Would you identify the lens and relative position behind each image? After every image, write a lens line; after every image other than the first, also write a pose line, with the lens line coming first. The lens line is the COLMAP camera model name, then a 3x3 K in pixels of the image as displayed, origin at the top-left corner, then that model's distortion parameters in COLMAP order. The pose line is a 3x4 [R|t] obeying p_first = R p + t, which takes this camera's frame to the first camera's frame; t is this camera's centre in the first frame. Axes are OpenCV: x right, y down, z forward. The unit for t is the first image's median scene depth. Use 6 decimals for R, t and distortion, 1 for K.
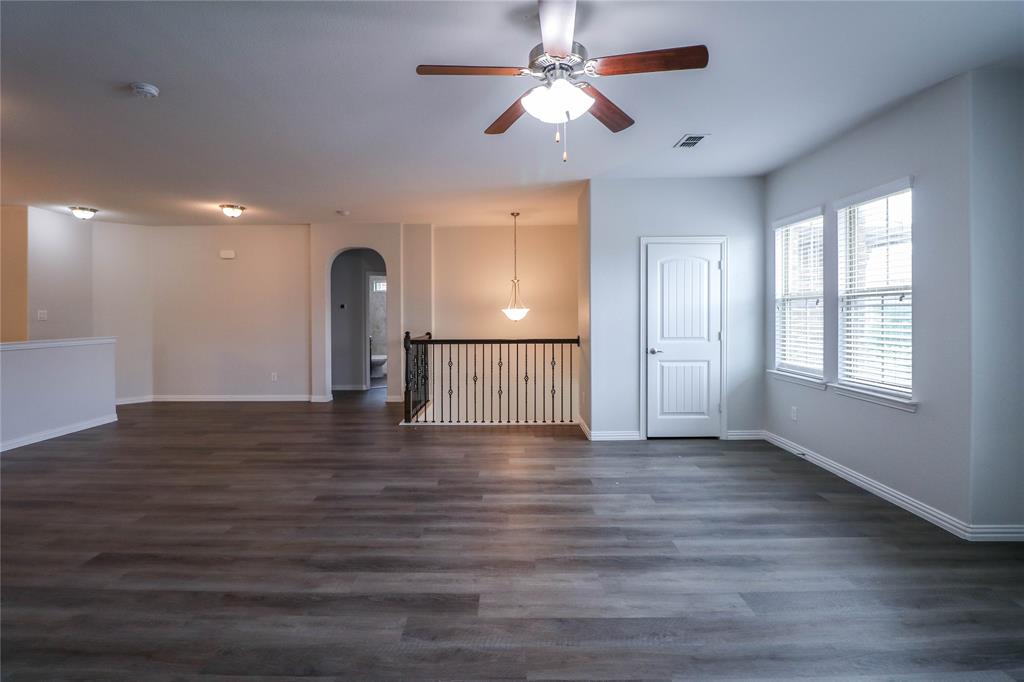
lens RADIAL K [[477.5, 0, 498.7], [0, 477.5, 318.1], [0, 0, 1]] dist [0.001425, -0.017502]
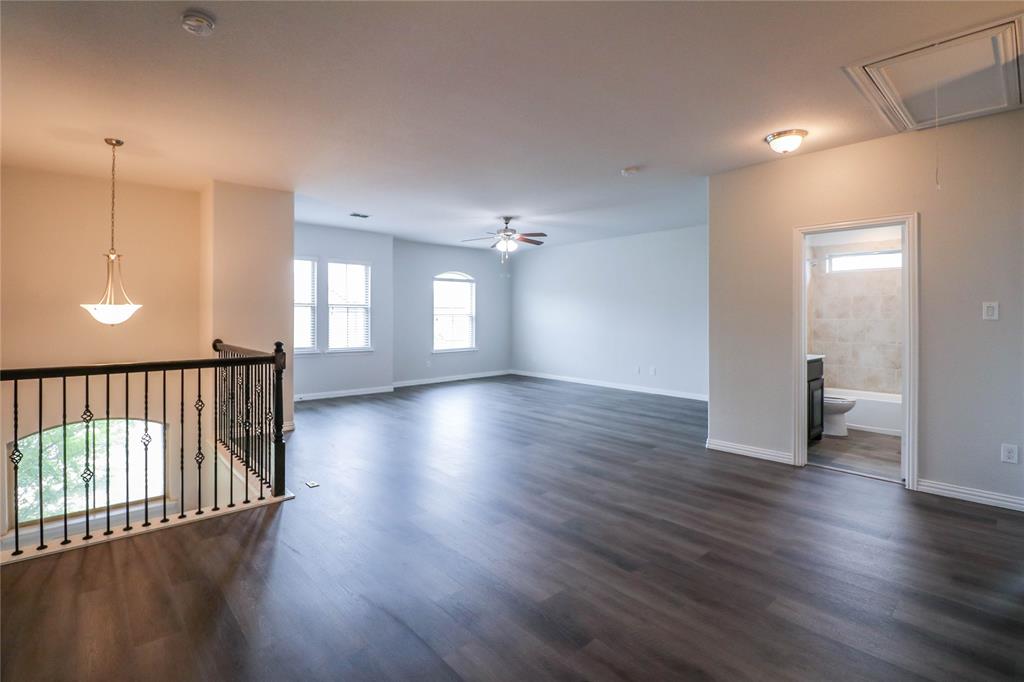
lens RADIAL K [[480.7, 0, 496.9], [0, 480.7, 327.9], [0, 0, 1]] dist [0.000316, -0.015133]
pose [[-0.673328, -0.013089, 0.739228, -0.942608], [0.008307, 0.999646, 0.025266, -0.001734], [-0.739297, 0.023153, -0.672981, 1.414631]]
